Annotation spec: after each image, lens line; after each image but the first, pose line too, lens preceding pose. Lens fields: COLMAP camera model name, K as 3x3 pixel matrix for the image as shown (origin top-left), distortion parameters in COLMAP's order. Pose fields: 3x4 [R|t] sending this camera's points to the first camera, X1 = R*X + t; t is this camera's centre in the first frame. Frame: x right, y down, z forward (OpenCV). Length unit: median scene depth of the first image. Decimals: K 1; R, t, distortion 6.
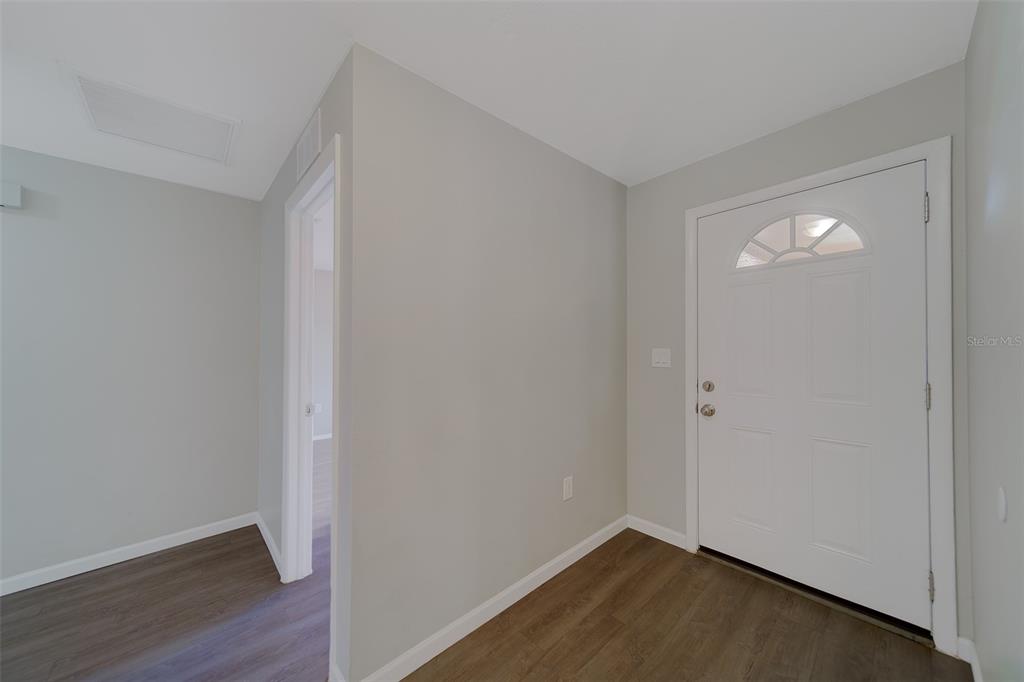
lens RADIAL K [[366.8, 0, 499.3], [0, 366.8, 344.4], [0, 0, 1]] dist [0.001280, -0.000068]
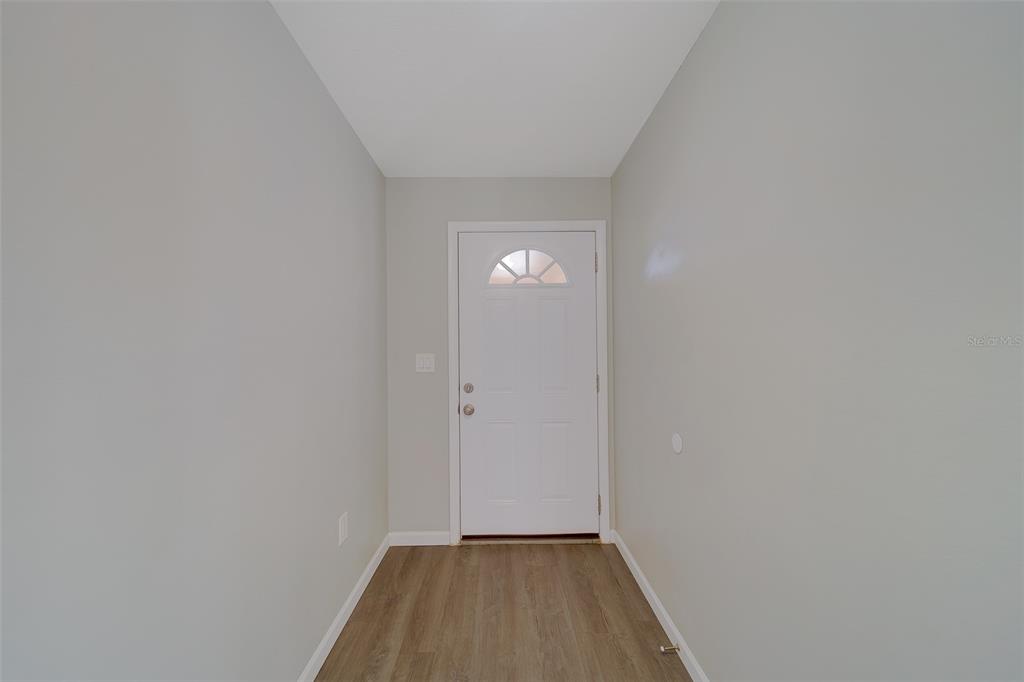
lens RADIAL K [[361.1, 0, 512.0], [0, 361.1, 352.8], [0, 0, 1]] dist [0.001273, 0.000071]
pose [[0.645052, 0.000213, 0.764139, -0.191633], [-0.005961, 0.999971, 0.004753, 0.003723], [-0.764116, -0.007621, 0.645034, 0.230940]]
